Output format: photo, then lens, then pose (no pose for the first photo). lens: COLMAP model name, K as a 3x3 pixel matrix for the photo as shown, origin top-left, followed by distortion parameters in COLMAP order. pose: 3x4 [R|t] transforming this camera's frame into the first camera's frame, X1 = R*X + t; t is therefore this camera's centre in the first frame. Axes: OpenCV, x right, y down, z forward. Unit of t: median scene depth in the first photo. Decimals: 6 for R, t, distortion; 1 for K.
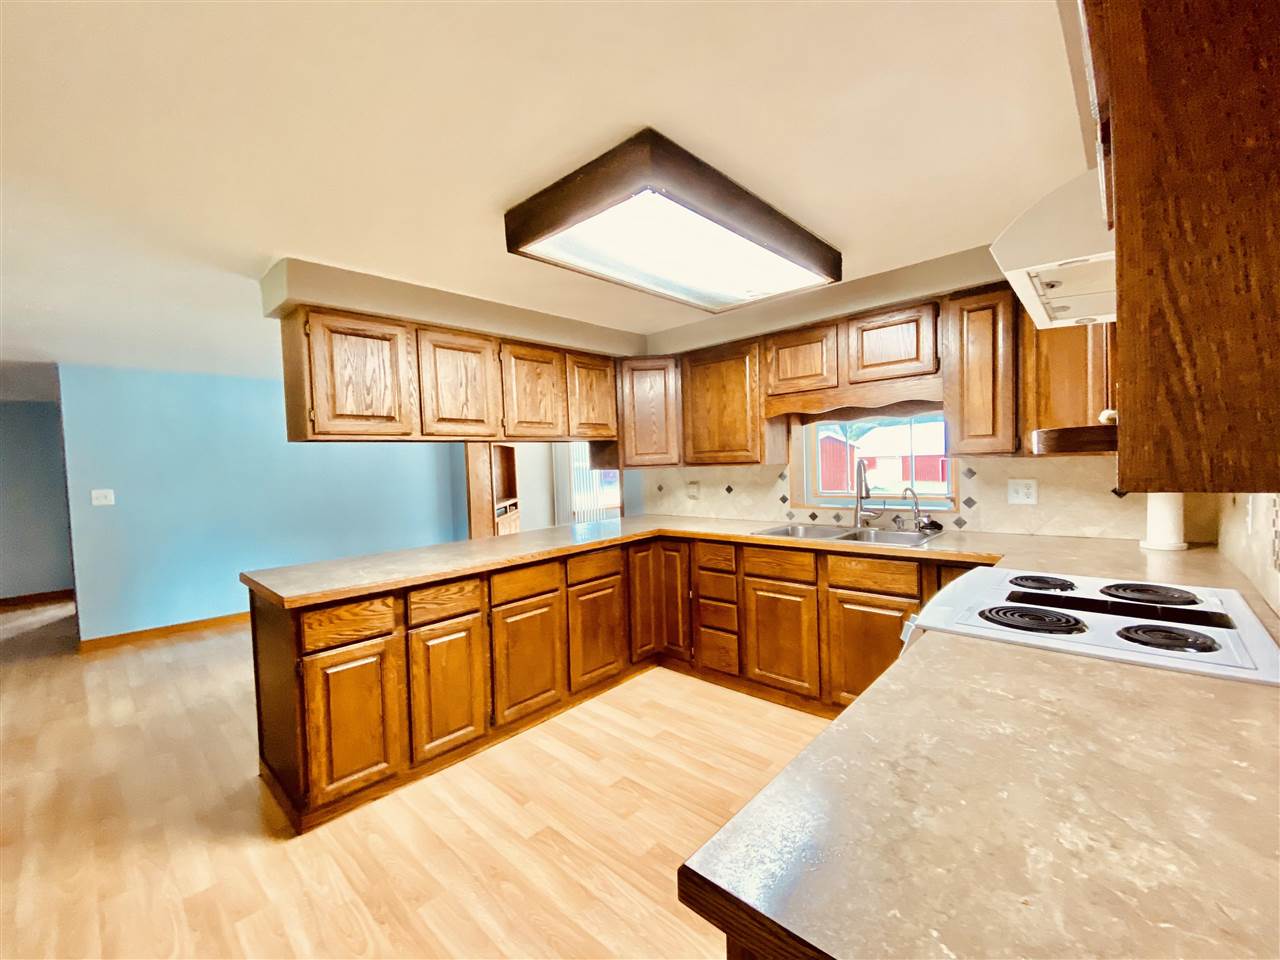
lens RADIAL K [[520.4, 0, 630.0], [0, 520.4, 481.2], [0, 0, 1]] dist [0.017814, -0.019375]
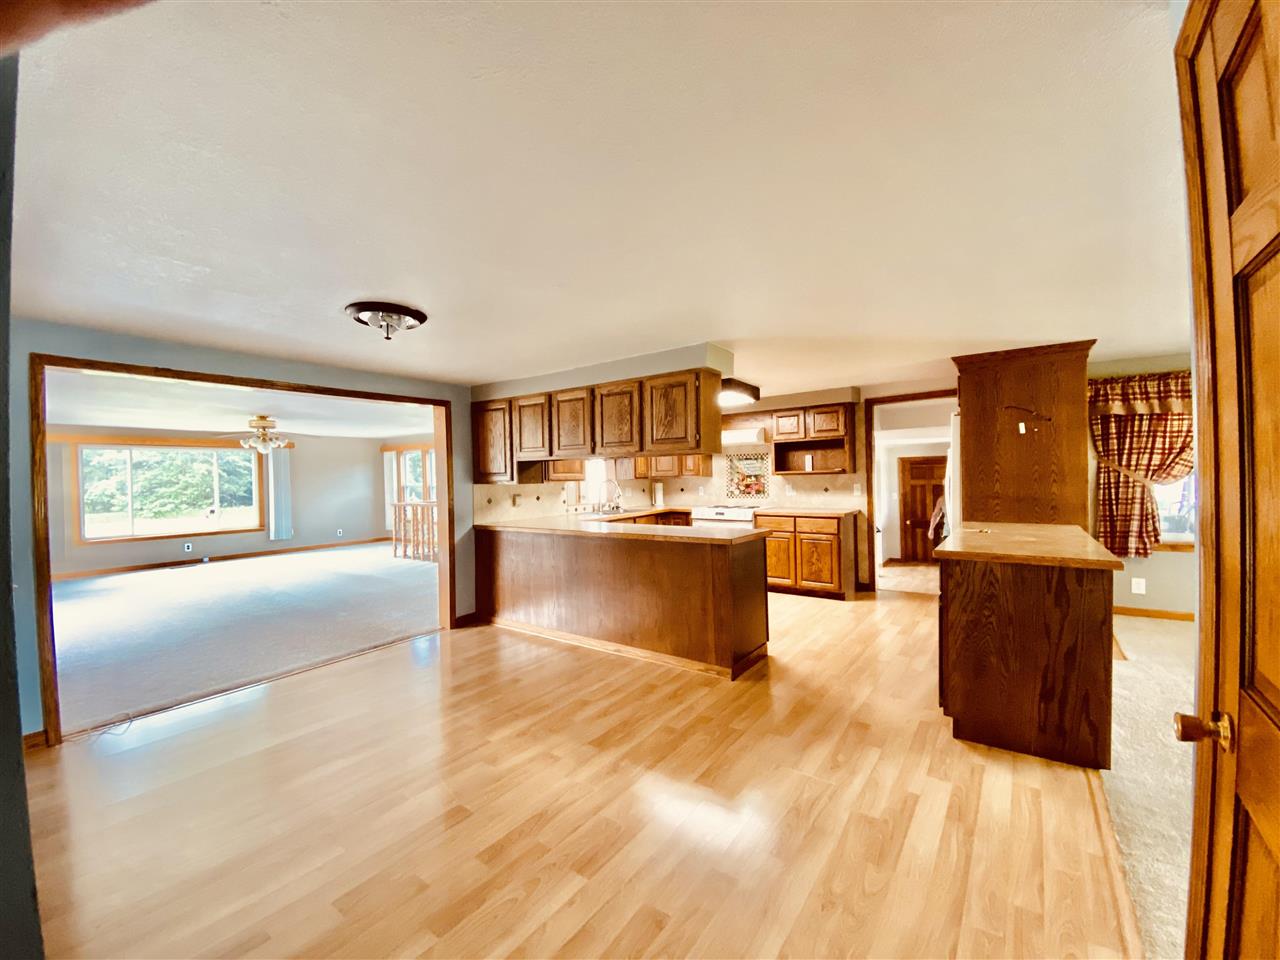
lens RADIAL K [[520.4, 0, 630.0], [0, 520.4, 481.2], [0, 0, 1]] dist [0.017814, -0.019375]
pose [[-0.120831, 0.028257, 0.992271, -1.593097], [0.064641, 0.997697, -0.020540, 0.017130], [-0.990566, 0.061659, -0.122379, 1.067954]]
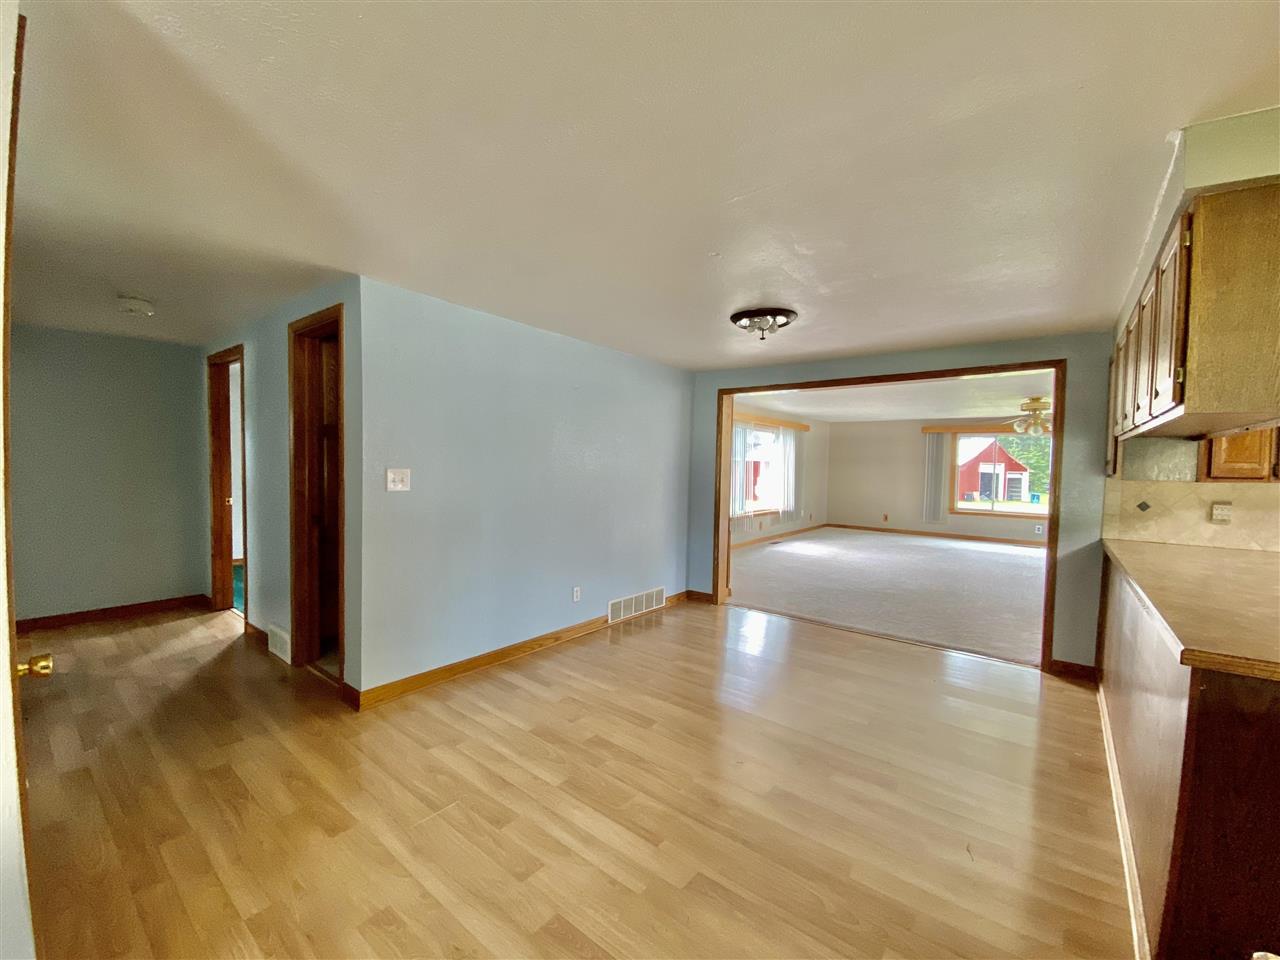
lens RADIAL K [[519.4, 0, 627.6], [0, 519.4, 486.6], [0, 0, 1]] dist [-0.002064, -0.015003]
pose [[0.995808, 0.053009, 0.074540, -1.001092], [-0.053645, 0.998539, 0.006554, 0.026530], [-0.074084, -0.010525, 0.997196, 0.392866]]
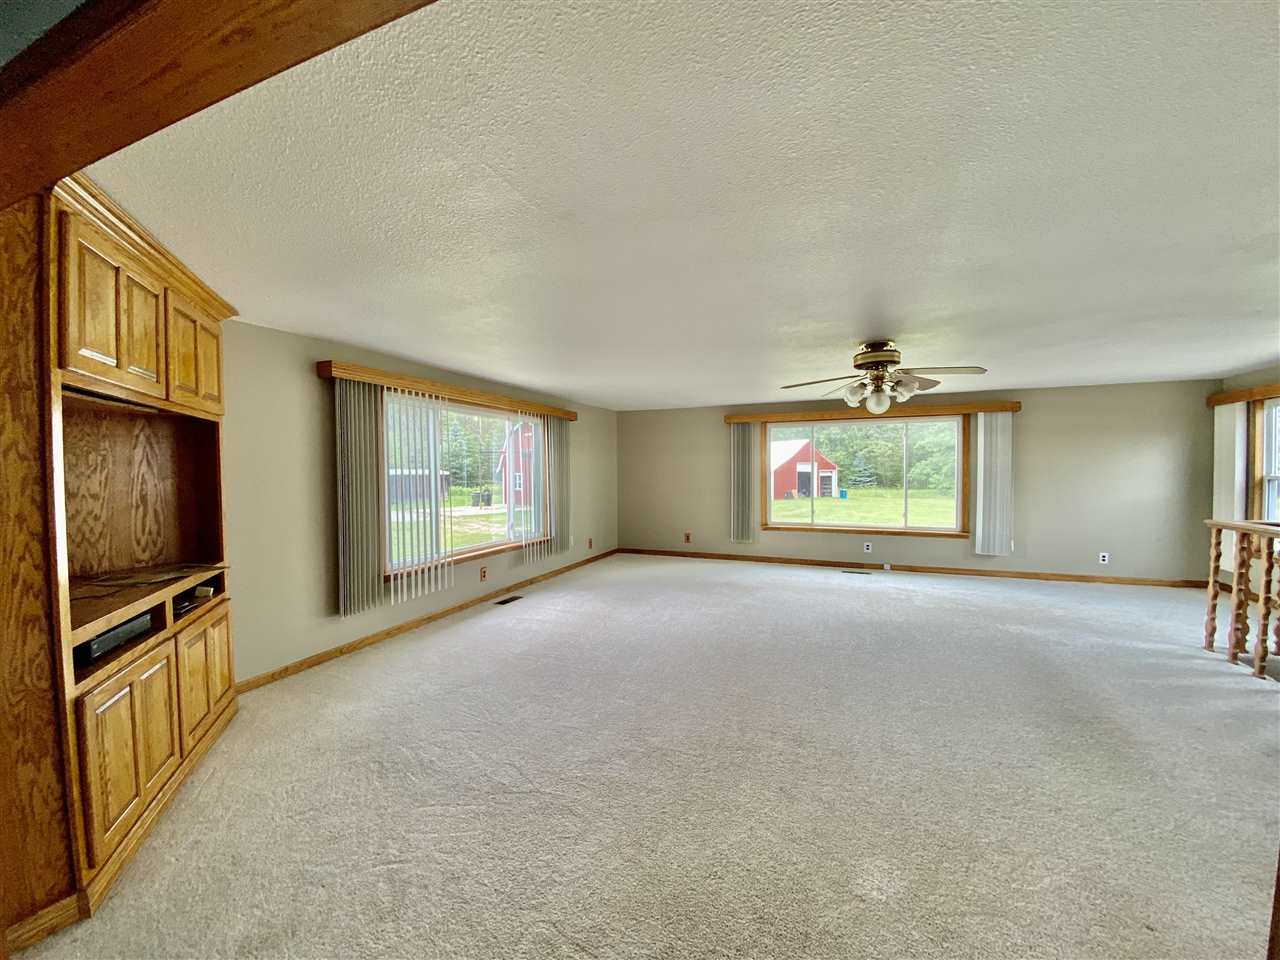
lens RADIAL K [[517.2, 0, 630.0], [0, 517.2, 481.8], [0, 0, 1]] dist [0.028043, -0.024219]
pose [[0.936073, 0.021762, 0.351131, -0.198605], [-0.013985, 0.999598, -0.024668, -0.048941], [-0.351527, 0.018180, 0.936001, 1.397031]]
